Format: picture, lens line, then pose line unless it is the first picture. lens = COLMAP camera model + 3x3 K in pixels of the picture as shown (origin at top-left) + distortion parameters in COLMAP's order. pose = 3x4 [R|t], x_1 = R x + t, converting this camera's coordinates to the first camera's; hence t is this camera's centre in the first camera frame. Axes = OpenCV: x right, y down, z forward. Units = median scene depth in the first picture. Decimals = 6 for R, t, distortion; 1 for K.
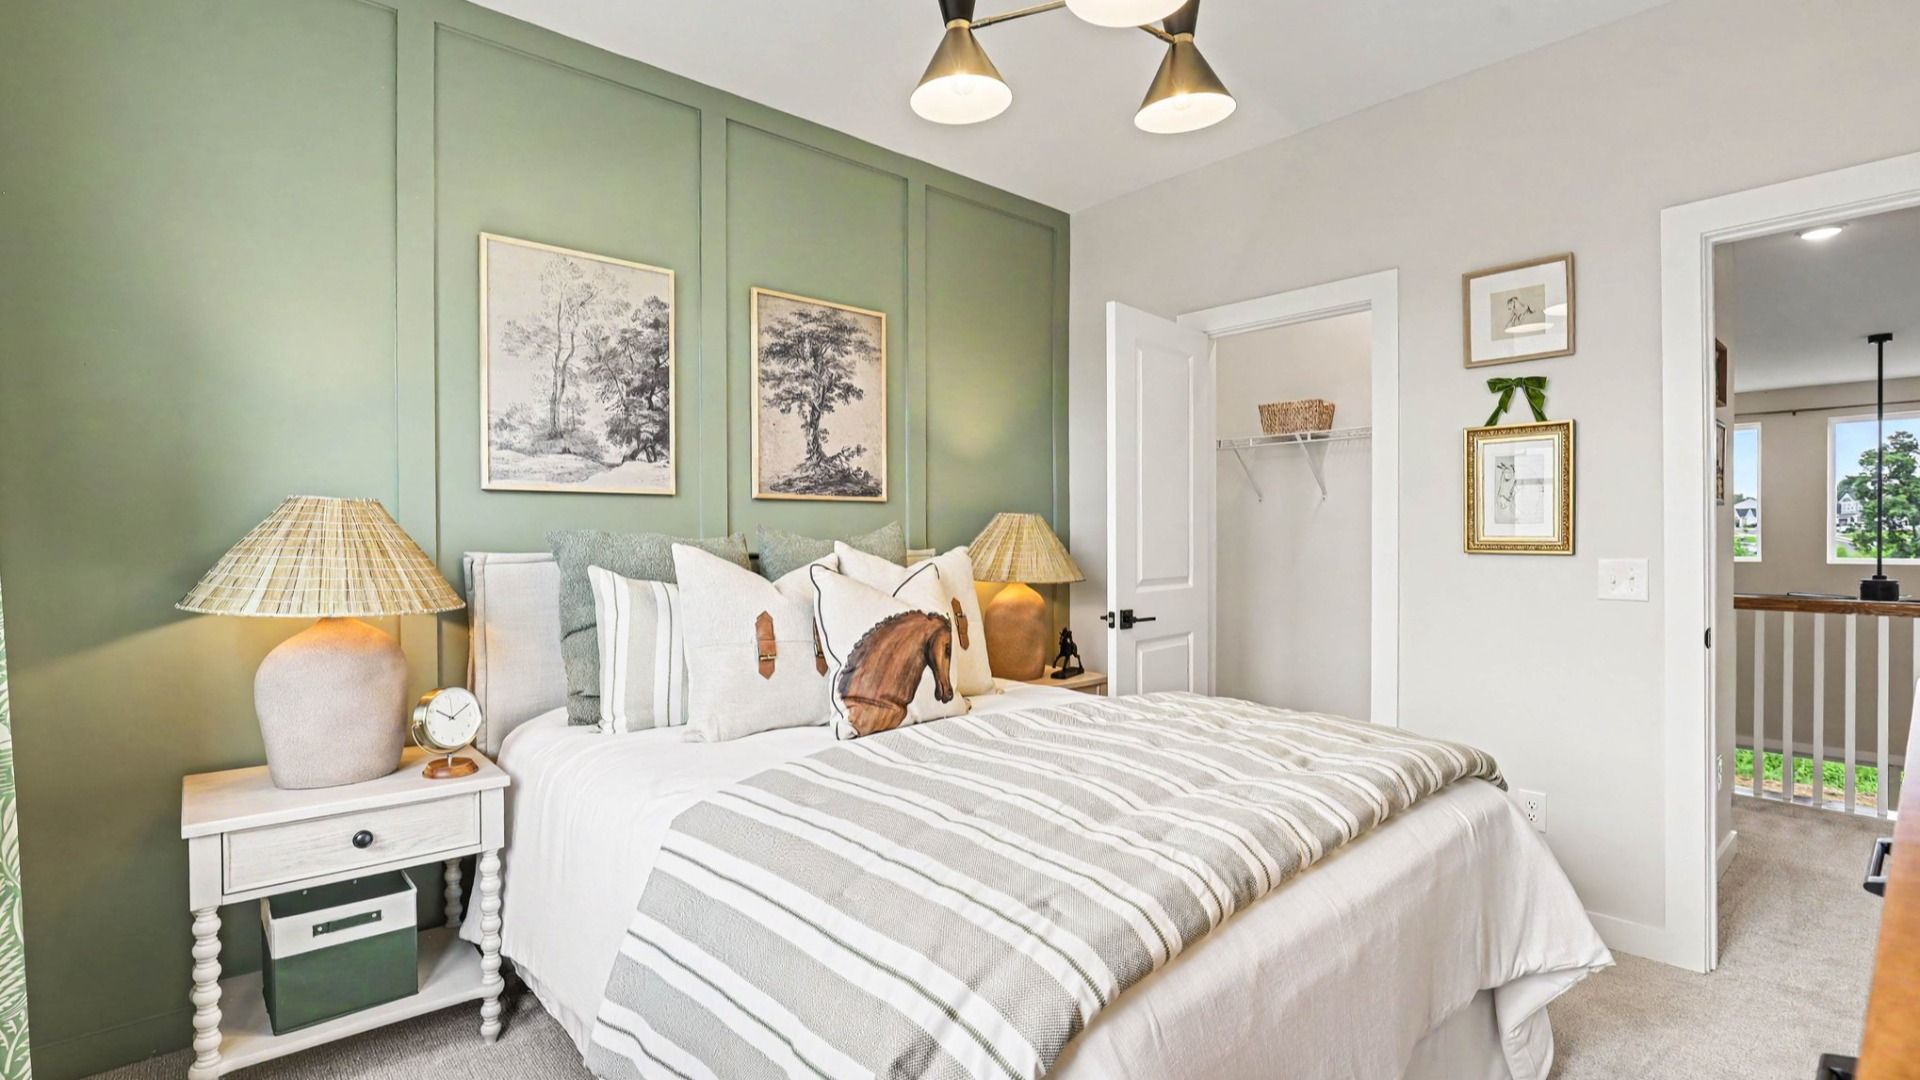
lens RADIAL K [[907.3, 0, 962.5], [0, 907.3, 514.7], [0, 0, 1]] dist [-0.001454, -0.000080]
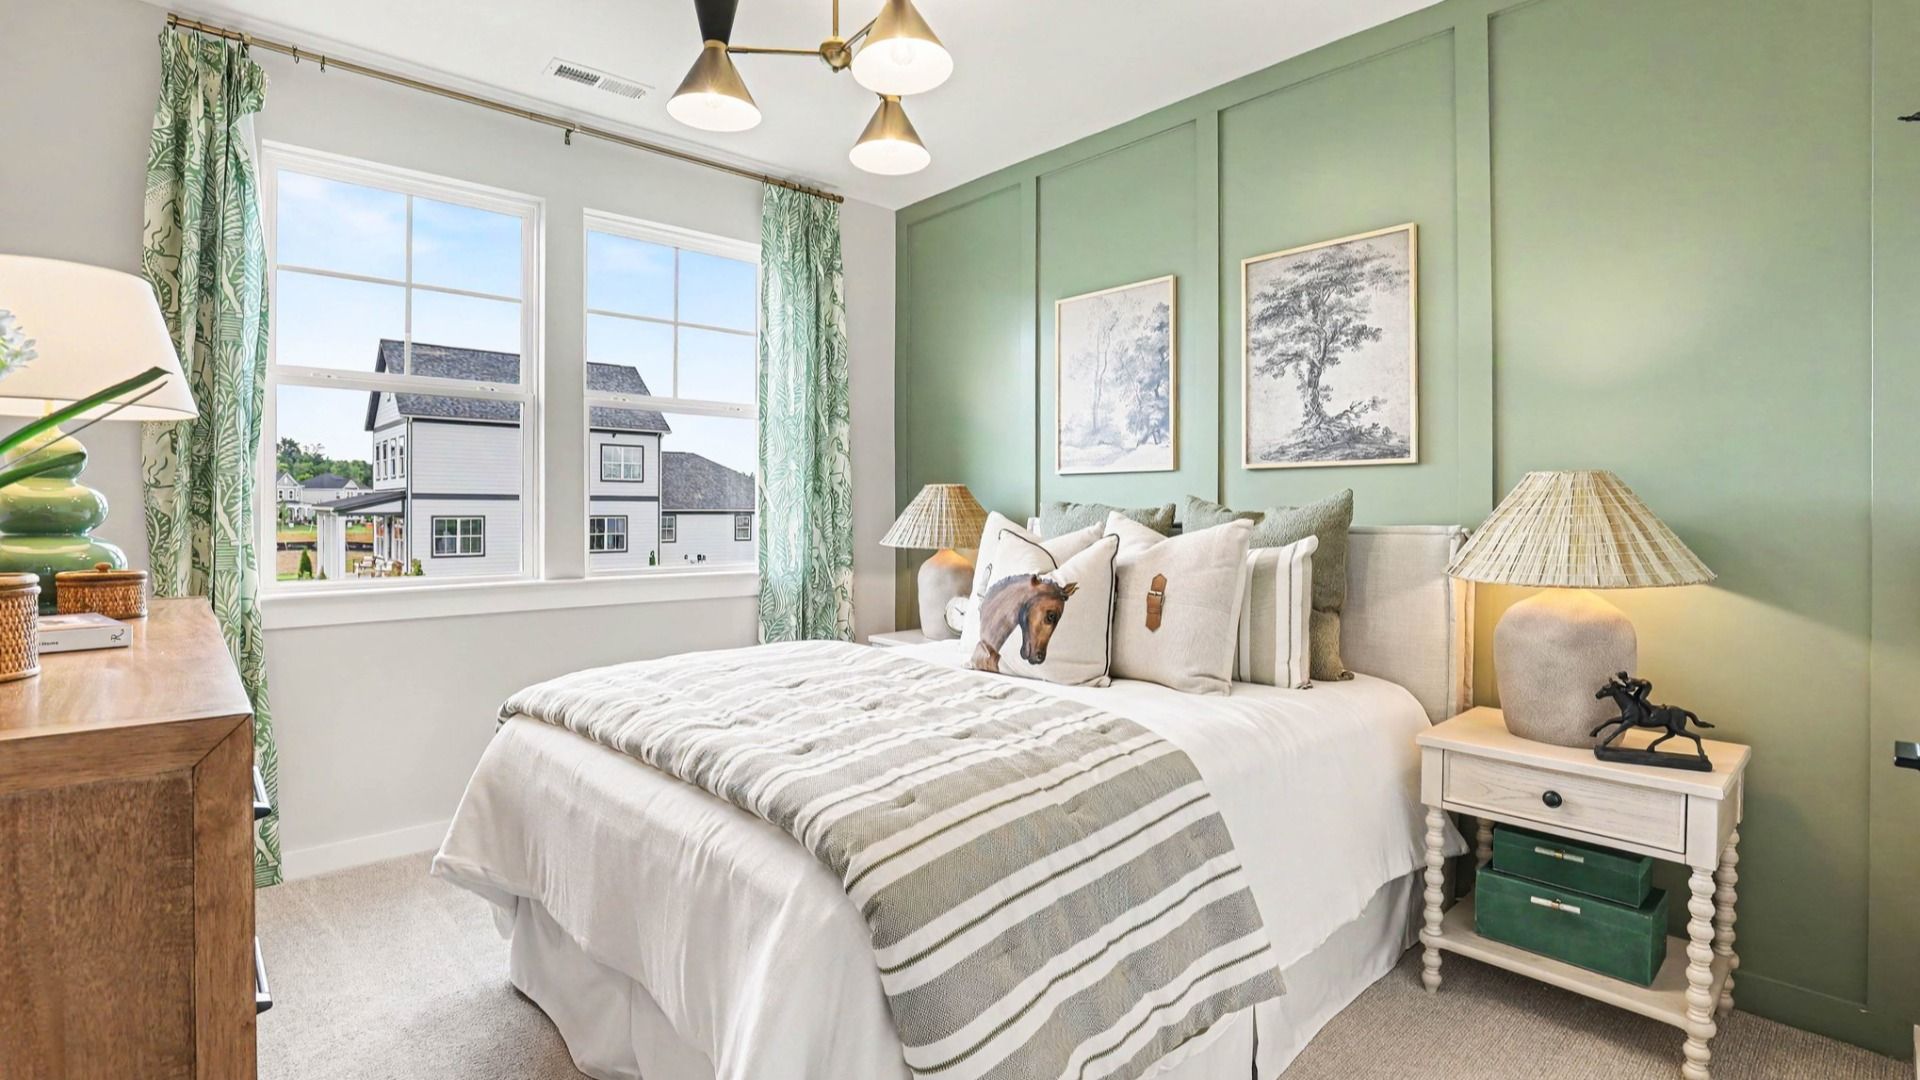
lens RADIAL K [[885.8, 0, 957.5], [0, 885.8, 485.7], [0, 0, 1]] dist [-0.004618, -0.000330]
pose [[0.019971, -0.022298, -0.999552, 0.714499], [0.020744, 0.999545, -0.021883, 0.014626], [0.999585, -0.020298, 0.020425, 0.632608]]
